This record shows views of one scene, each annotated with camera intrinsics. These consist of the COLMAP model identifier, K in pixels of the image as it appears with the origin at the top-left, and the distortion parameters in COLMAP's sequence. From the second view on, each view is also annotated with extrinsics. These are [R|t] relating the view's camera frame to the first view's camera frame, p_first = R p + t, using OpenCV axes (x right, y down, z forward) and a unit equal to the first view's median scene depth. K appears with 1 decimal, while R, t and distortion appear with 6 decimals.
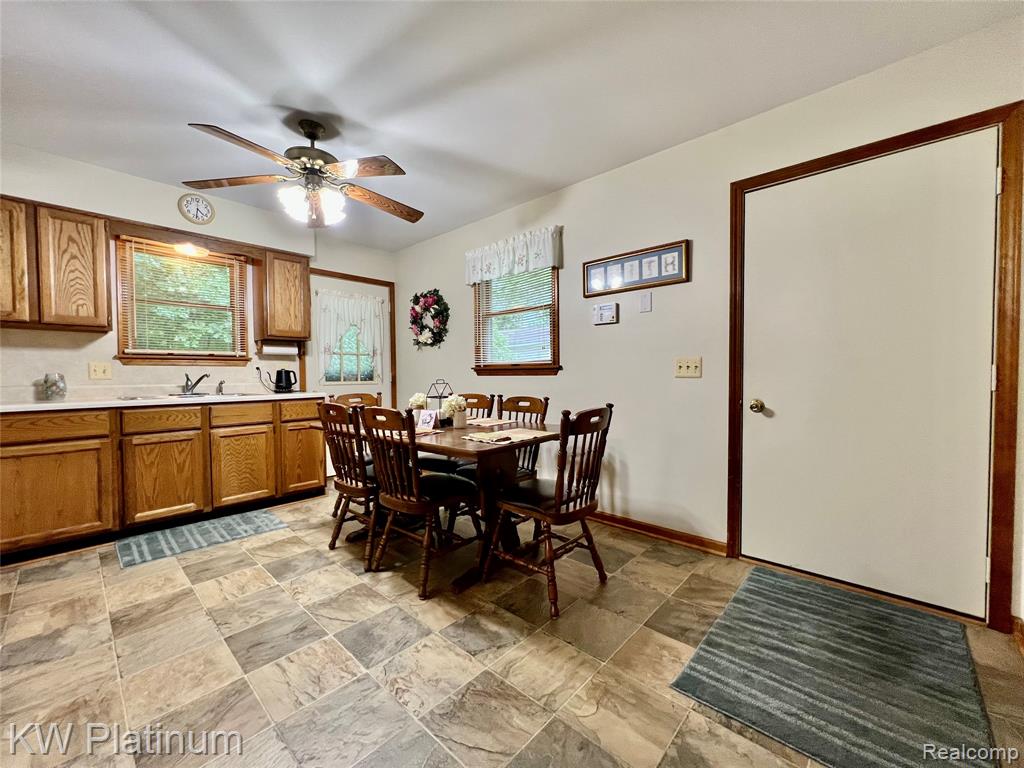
lens RADIAL K [[409.9, 0, 510.8], [0, 409.9, 384.5], [0, 0, 1]] dist [0.001510, 0.000155]
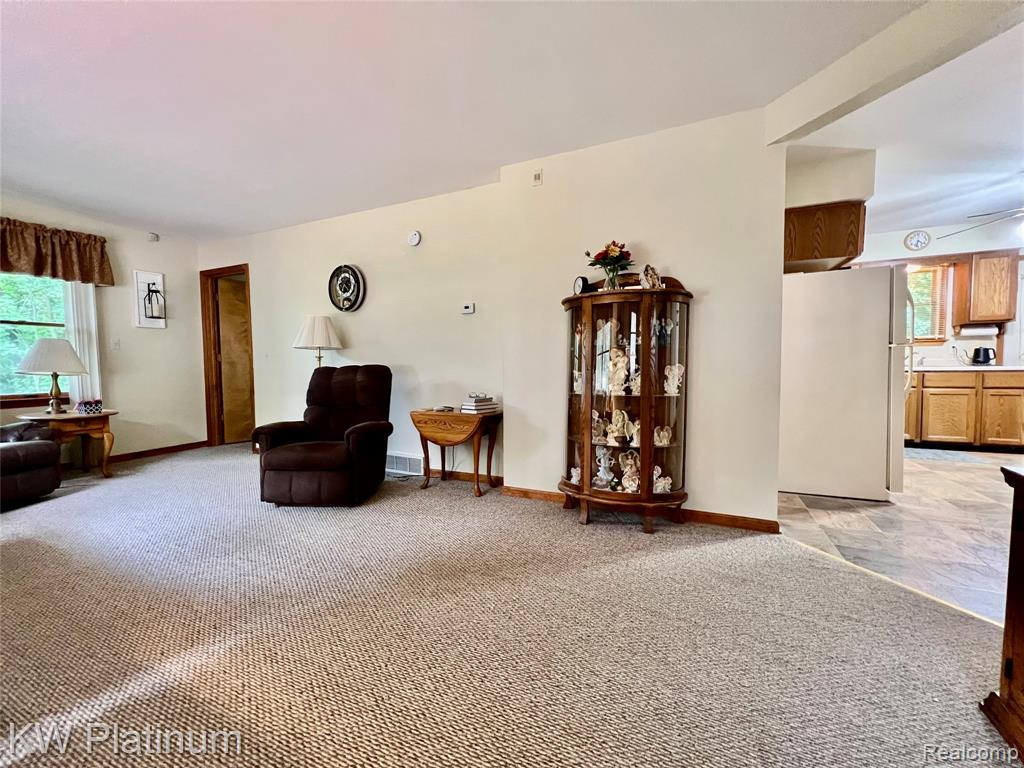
lens RADIAL K [[409.9, 0, 509.5], [0, 409.9, 385.2], [0, 0, 1]] dist [0.001510, 0.000155]
pose [[0.312150, 0.052276, -0.948593, 0.180319], [-0.015064, 0.998632, 0.050077, 0.036946], [0.949913, -0.001342, 0.312510, -0.739086]]
